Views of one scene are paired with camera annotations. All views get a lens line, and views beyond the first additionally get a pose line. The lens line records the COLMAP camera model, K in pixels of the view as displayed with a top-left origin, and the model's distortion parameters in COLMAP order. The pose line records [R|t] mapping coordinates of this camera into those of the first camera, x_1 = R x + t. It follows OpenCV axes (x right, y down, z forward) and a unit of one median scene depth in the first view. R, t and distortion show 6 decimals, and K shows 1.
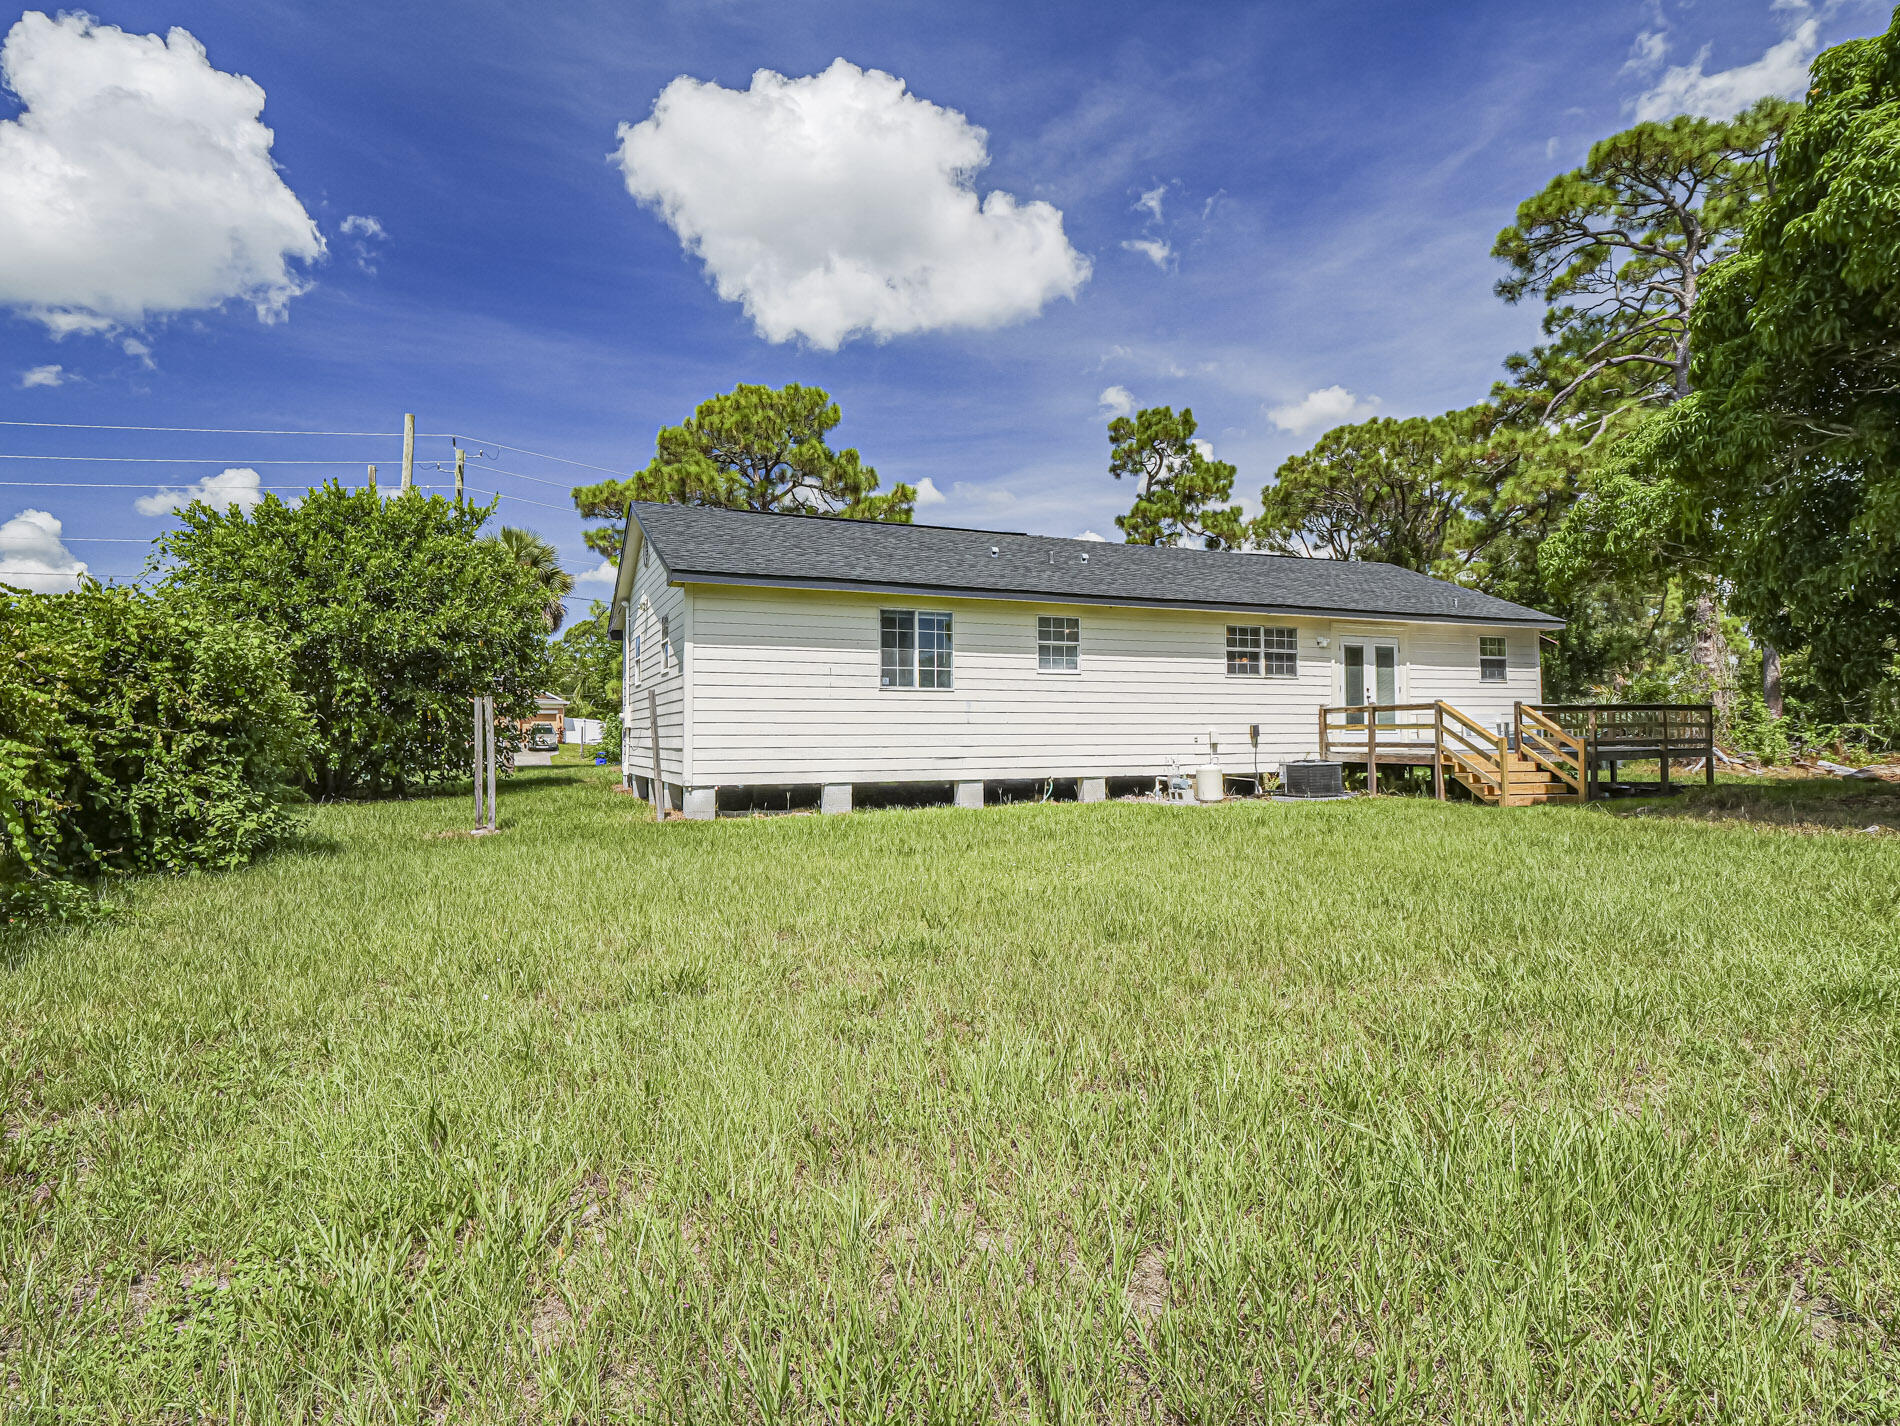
lens RADIAL K [[1006.1, 0, 950.9], [0, 1006.1, 714.5], [0, 0, 1]] dist [-0.013973, -0.000356]
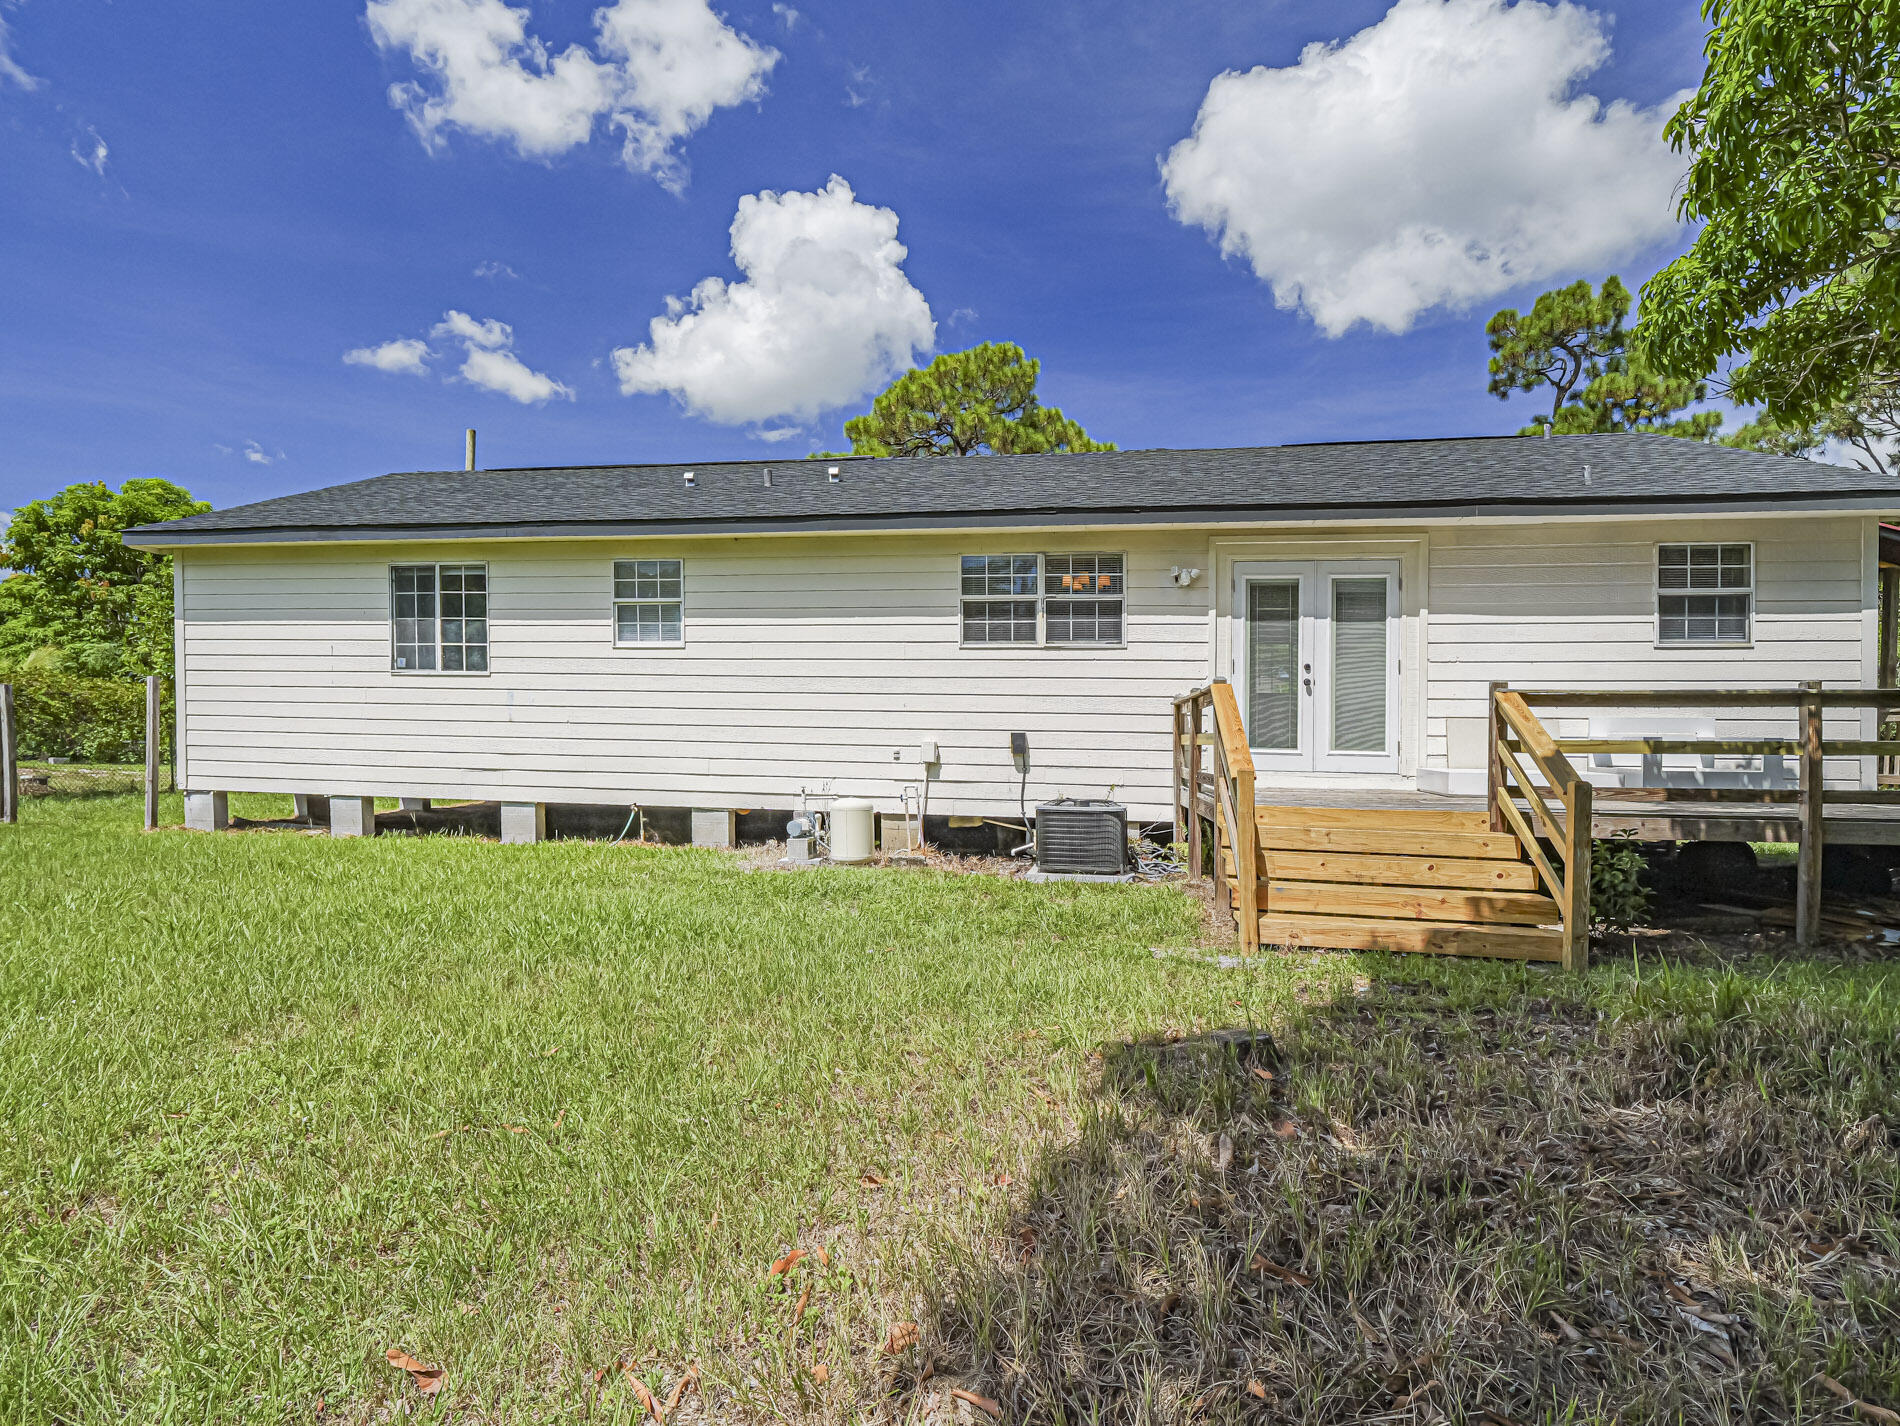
lens RADIAL K [[1029.4, 0, 950.1], [0, 1029.4, 722.3], [0, 0, 1]] dist [-0.009666, -0.000986]
pose [[0.835582, 0.001120, -0.549365, 0.581928], [-0.013943, 0.999719, -0.019169, 0.016478], [0.549189, 0.023677, 0.835363, 0.501108]]
